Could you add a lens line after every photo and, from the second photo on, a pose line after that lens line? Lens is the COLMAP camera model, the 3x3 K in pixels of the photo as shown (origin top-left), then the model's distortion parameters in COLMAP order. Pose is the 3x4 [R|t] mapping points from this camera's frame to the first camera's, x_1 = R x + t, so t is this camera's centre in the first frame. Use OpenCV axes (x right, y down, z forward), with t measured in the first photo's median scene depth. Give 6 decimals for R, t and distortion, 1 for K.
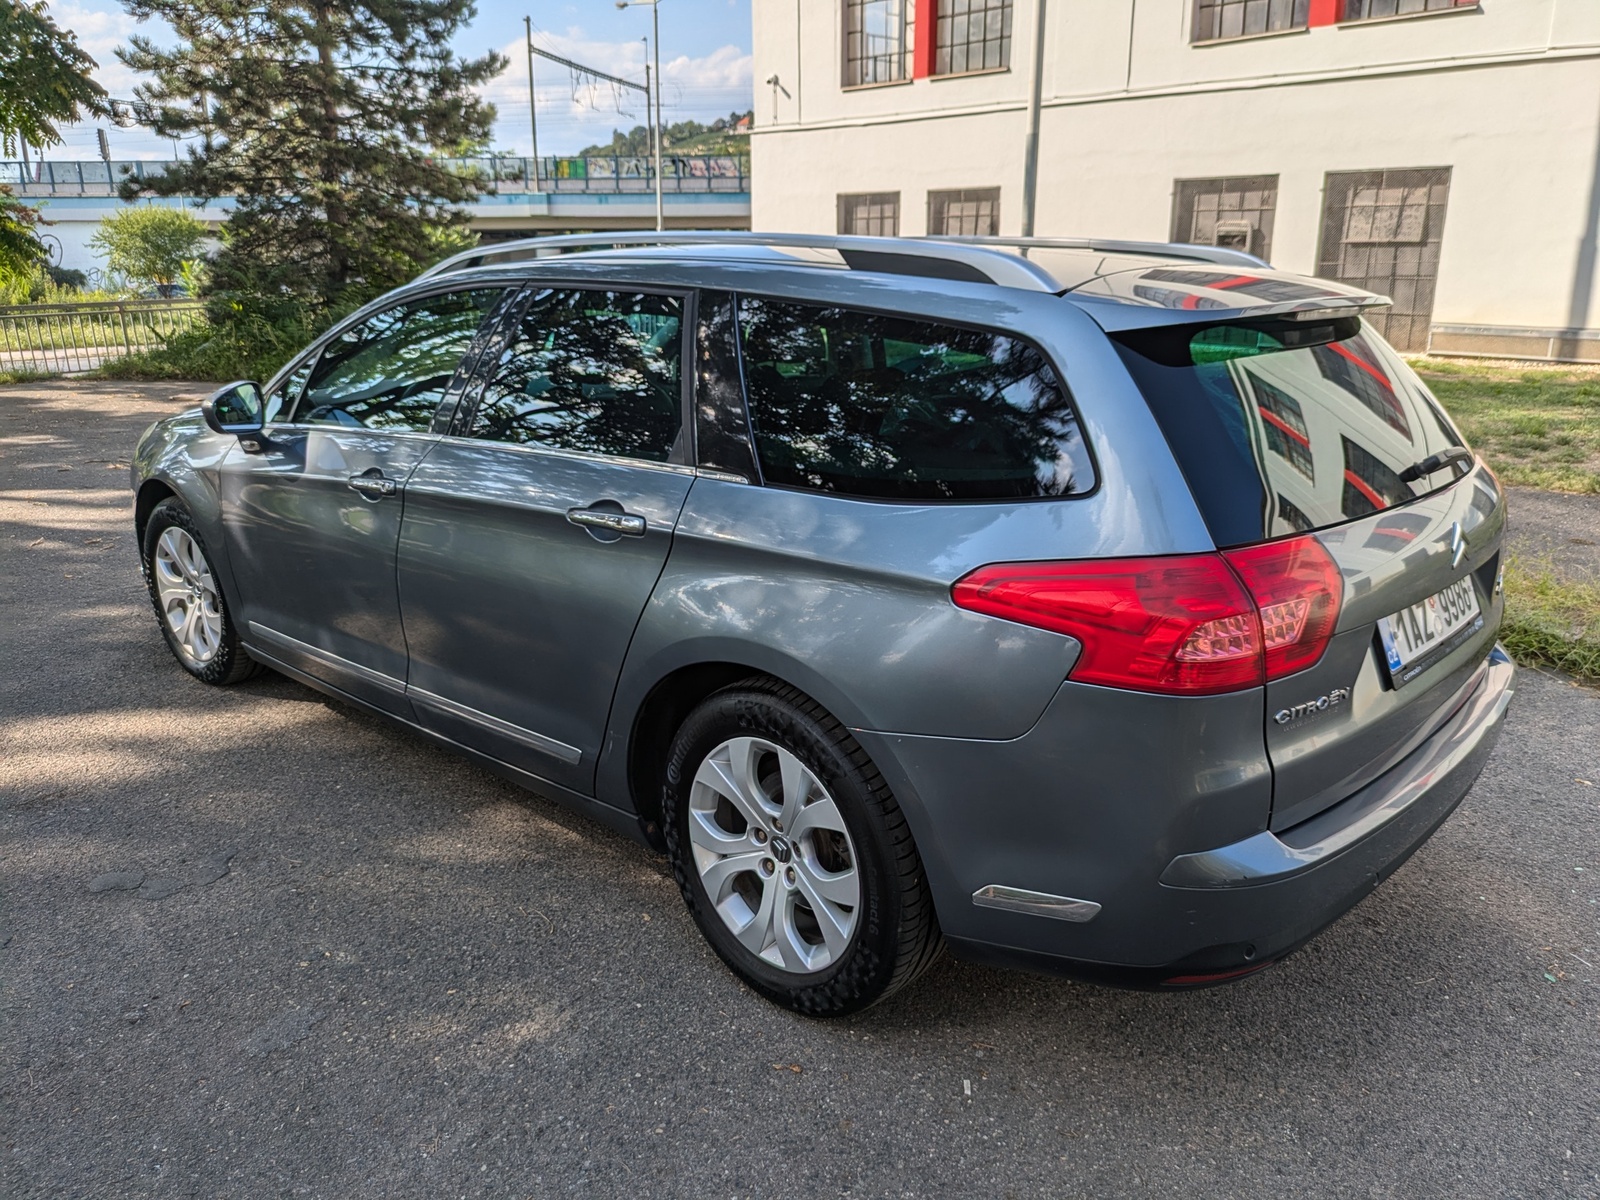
lens RADIAL K [[1172.1, 0, 801.6], [0, 1172.1, 606.6], [0, 0, 1]] dist [0.023526, -0.022624]
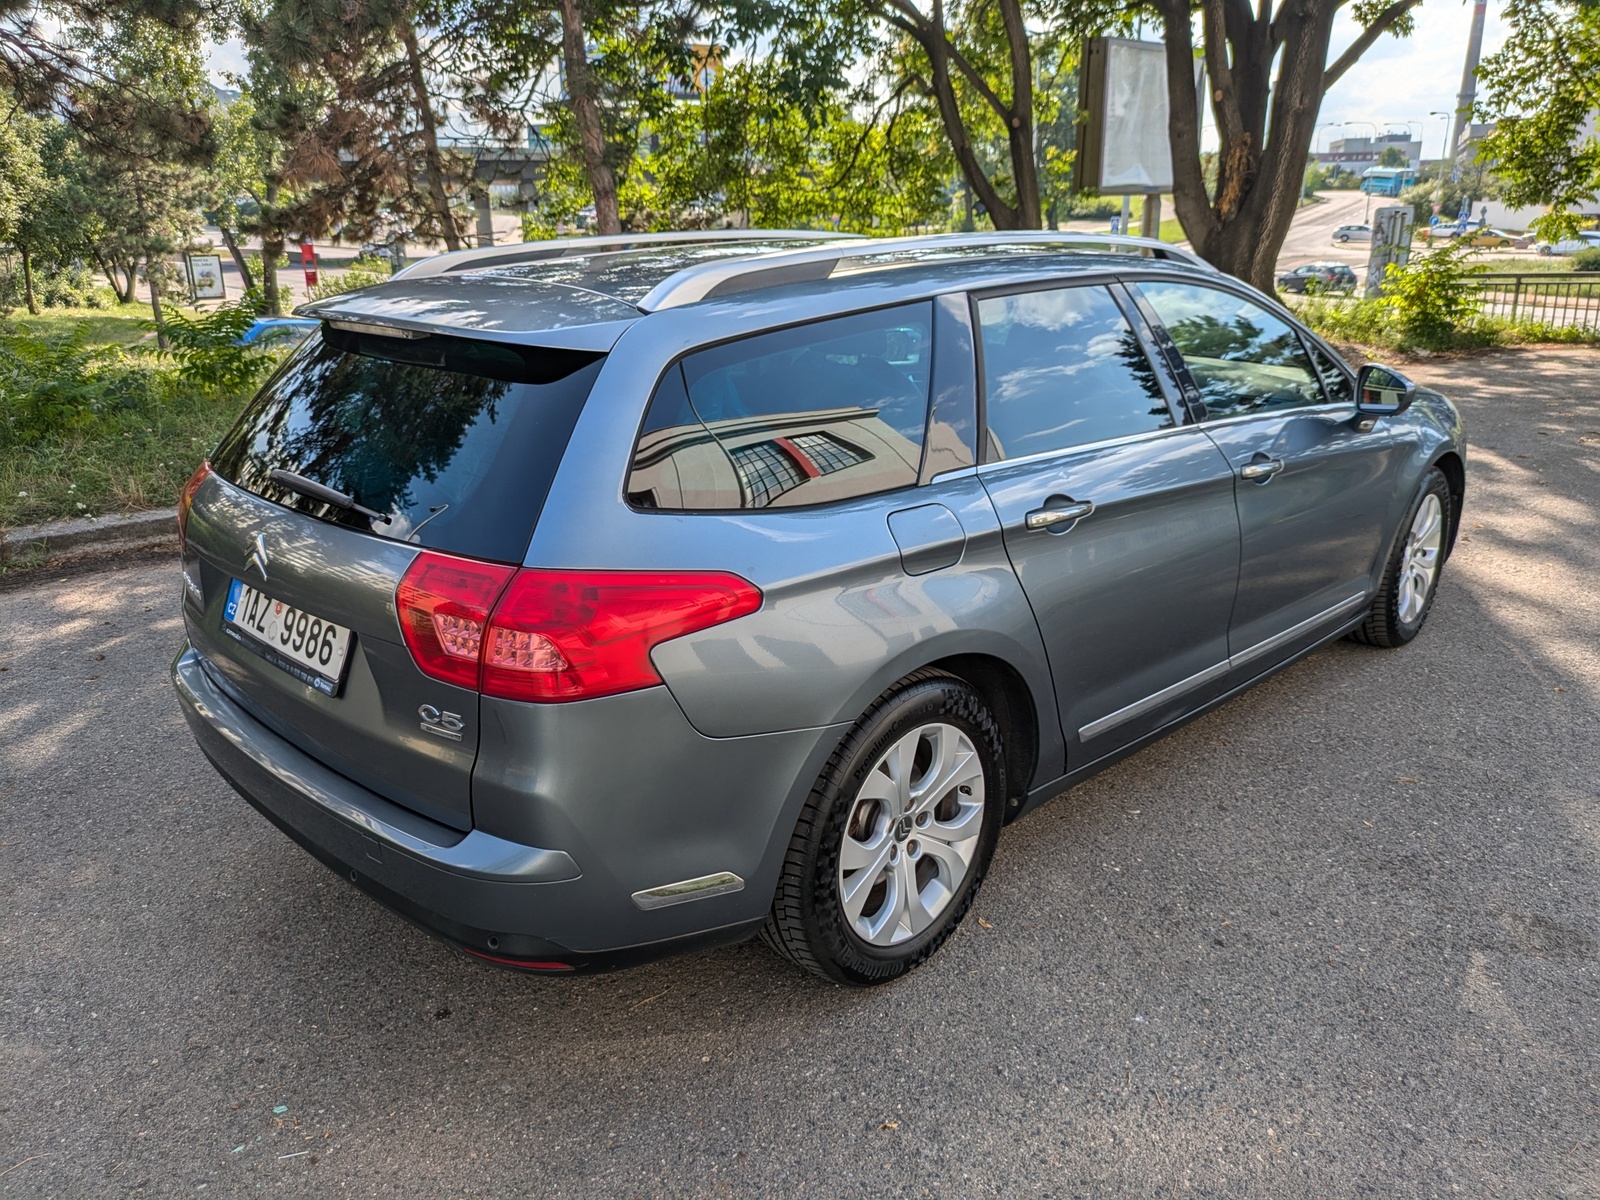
lens RADIAL K [[1172.1, 0, 801.6], [0, 1172.1, 606.6], [0, 0, 1]] dist [0.023526, -0.022624]
pose [[-0.013271, 0.316128, -0.948624, 0.199664], [-0.276821, 0.910465, 0.307284, -0.059751], [0.960830, 0.266677, 0.075428, 0.179752]]
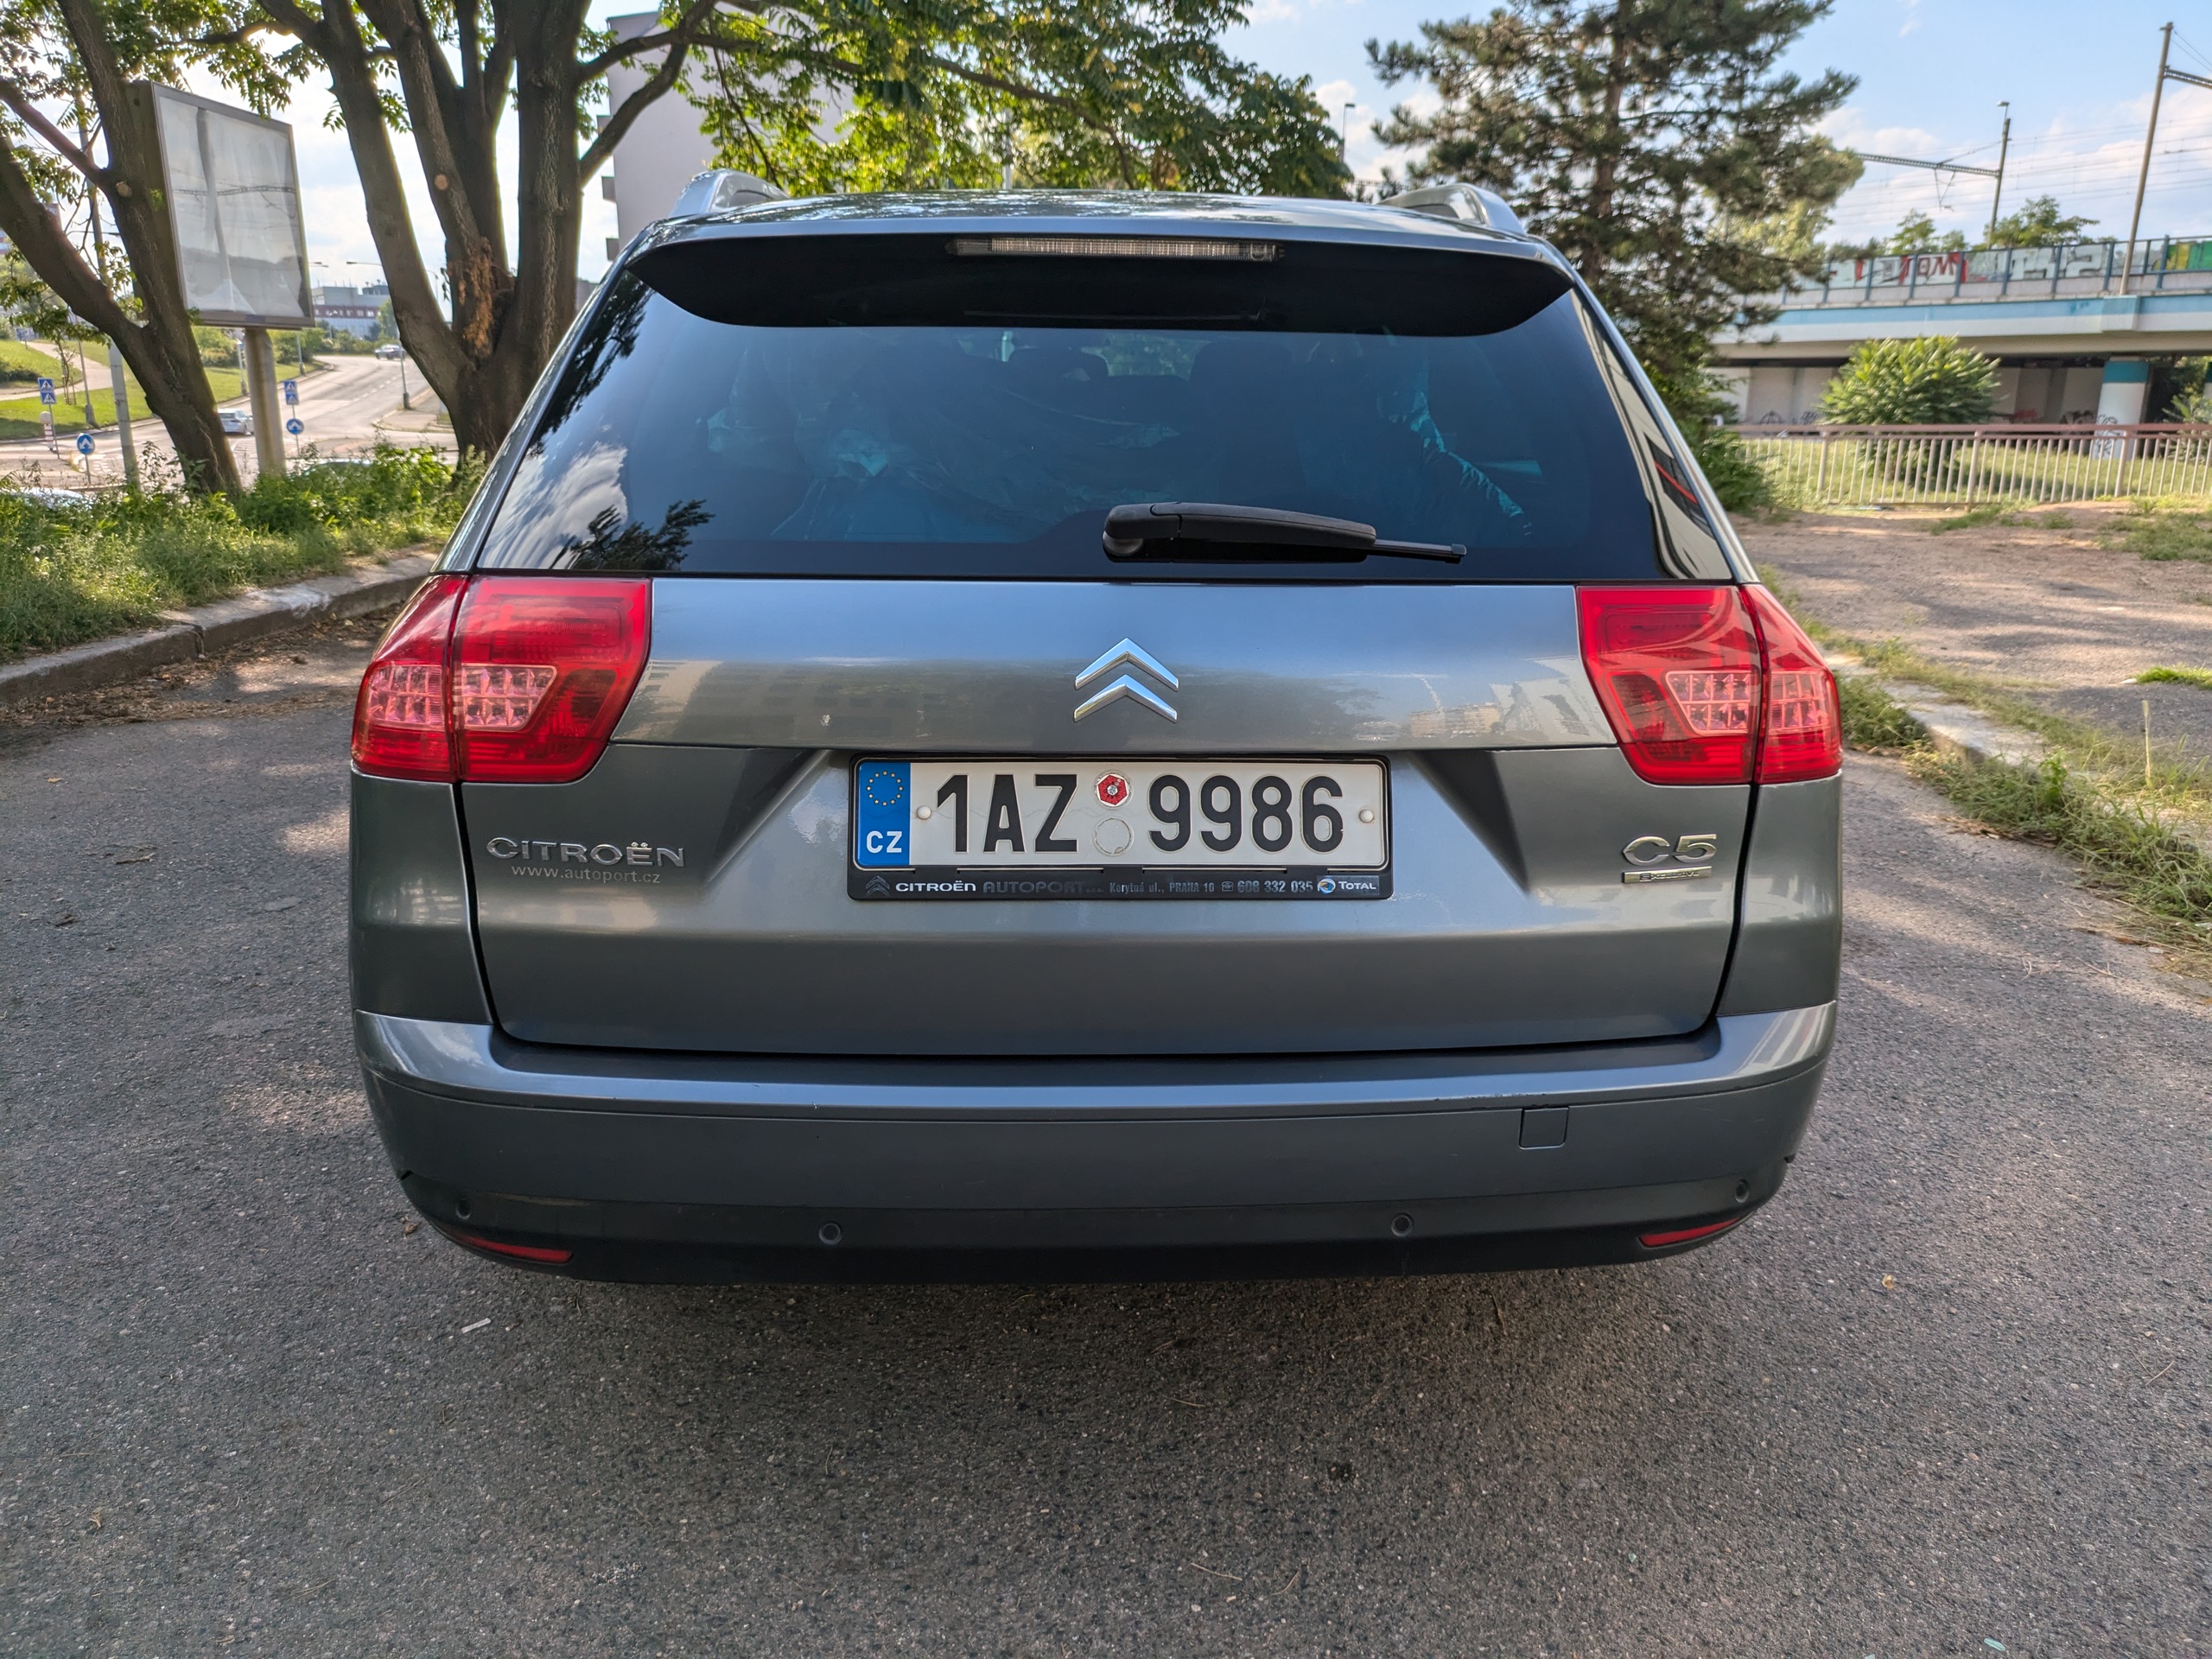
lens RADIAL K [[1612.4, 0, 1102.6], [0, 1612.4, 825.8], [0, 0, 1]] dist [0.009183, -0.003792]
pose [[0.724203, 0.188604, -0.663294, 0.132102], [-0.207230, 0.976934, 0.051527, -0.003121], [0.657712, 0.100139, 0.746583, 0.061825]]
